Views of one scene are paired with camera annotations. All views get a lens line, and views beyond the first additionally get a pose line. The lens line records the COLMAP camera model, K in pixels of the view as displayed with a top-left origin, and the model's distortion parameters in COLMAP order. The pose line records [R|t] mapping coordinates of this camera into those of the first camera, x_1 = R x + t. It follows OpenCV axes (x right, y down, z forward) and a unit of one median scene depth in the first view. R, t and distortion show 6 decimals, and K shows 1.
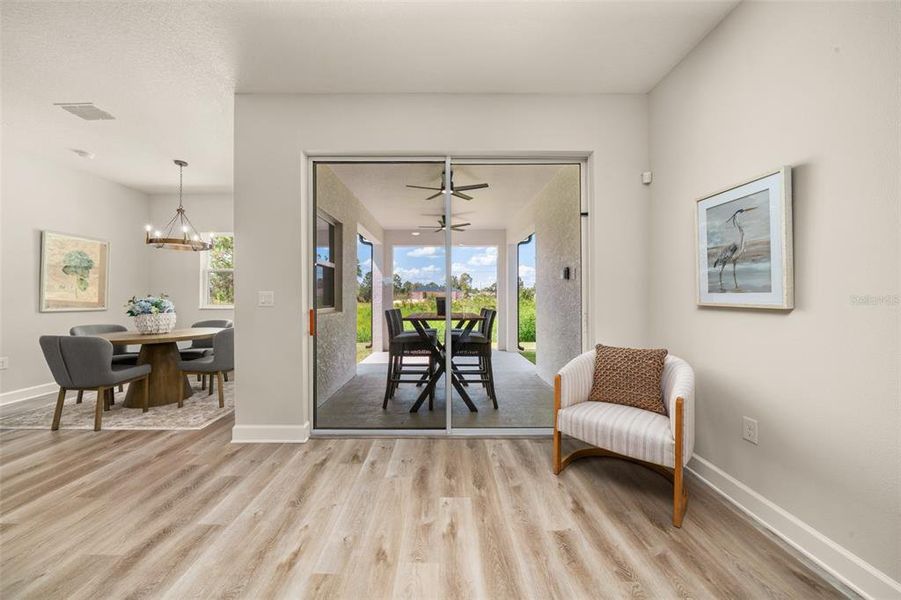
lens RADIAL K [[310.2, 0, 440.2], [0, 310.2, 297.0], [0, 0, 1]] dist [-0.000574, -0.000044]
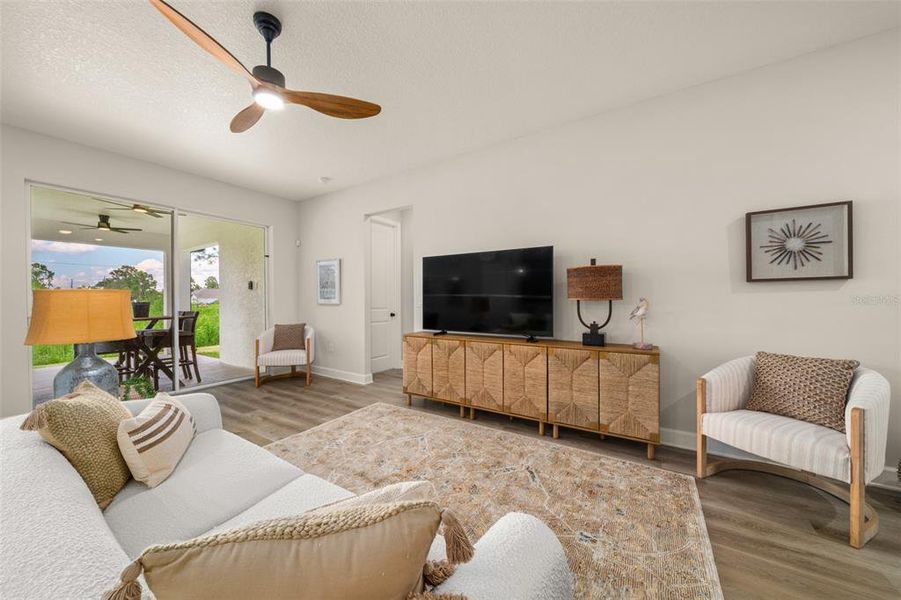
lens RADIAL K [[325.3, 0, 441.4], [0, 325.3, 298.1], [0, 0, 1]] dist [-0.001363, -0.000159]
pose [[0.552169, -0.001410, 0.833731, -0.426352], [0.007128, 0.999970, -0.003030, -0.003209], [-0.833702, 0.007616, 0.552162, -0.689770]]
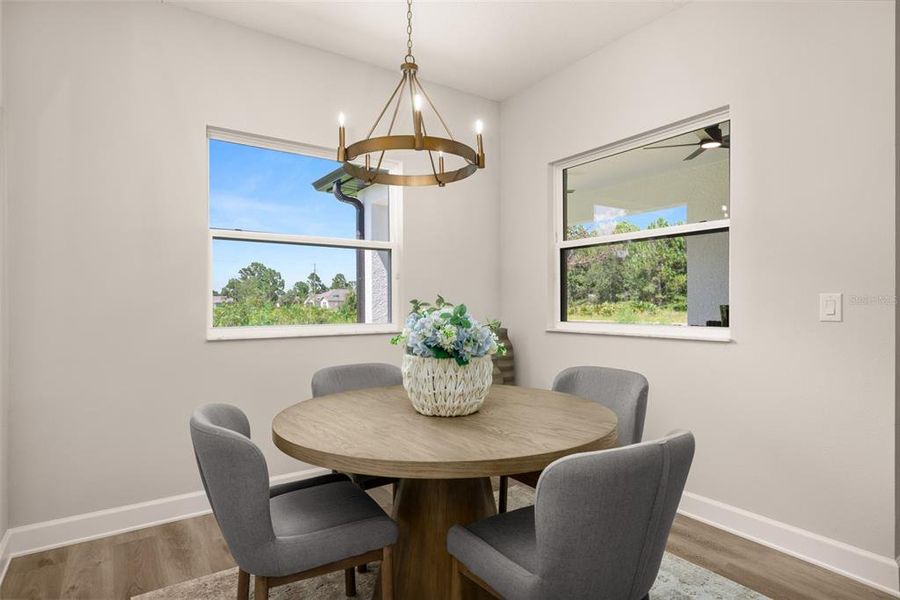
lens RADIAL K [[489.2, 0, 450.0], [0, 489.2, 300.0], [0, 0, 1]] dist [-0.001147, -0.000722]
pose [[0.821032, 0.000828, 0.570881, -1.191990], [0.004859, 0.999953, -0.008439, -0.002296], [-0.570861, 0.009702, 0.820989, 0.533034]]
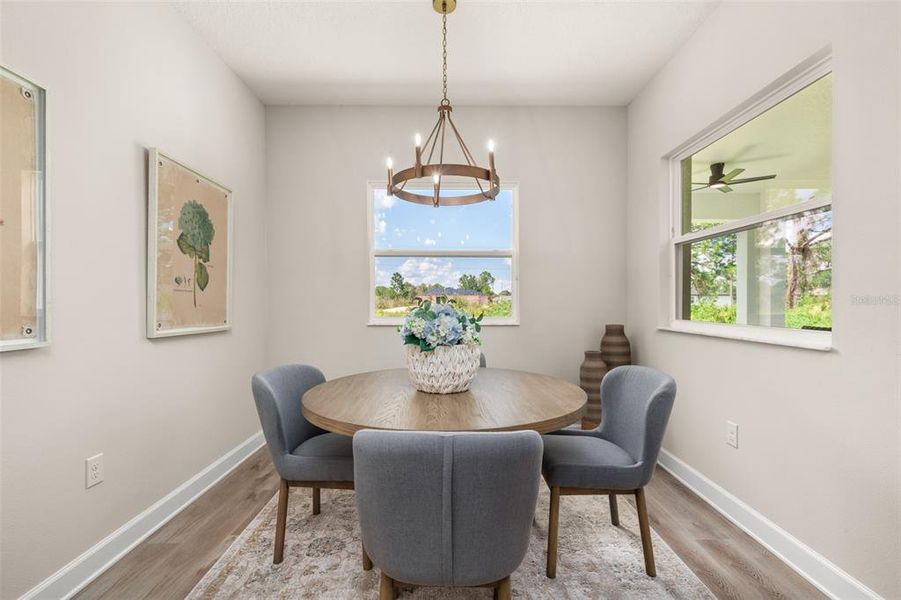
lens RADIAL K [[398.3, 0, 449.0], [0, 398.3, 304.1], [0, 0, 1]] dist [0.001891, 0.000437]
pose [[0.999891, -0.001299, 0.014714, -0.890879], [0.001241, 0.999991, 0.003972, -0.000407], [-0.014719, -0.003953, 0.999884, 0.447929]]
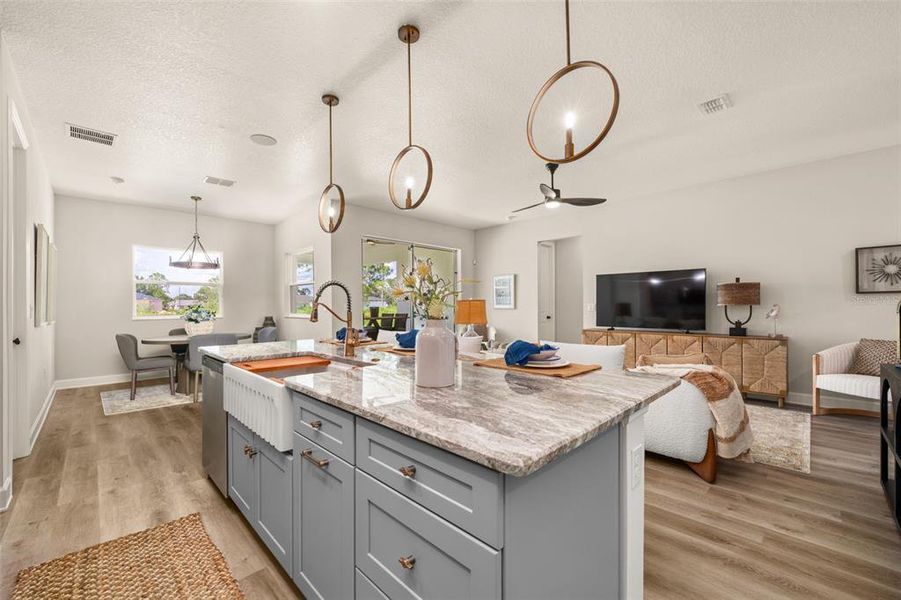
lens RADIAL K [[364.2, 0, 445.2], [0, 364.2, 306.8], [0, 0, 1]] dist [0.002722, 0.000433]
pose [[0.711604, -0.006223, 0.702553, -1.216590], [0.005943, 0.999978, 0.002837, -0.003830], [-0.702555, 0.002156, 0.711626, -0.755227]]
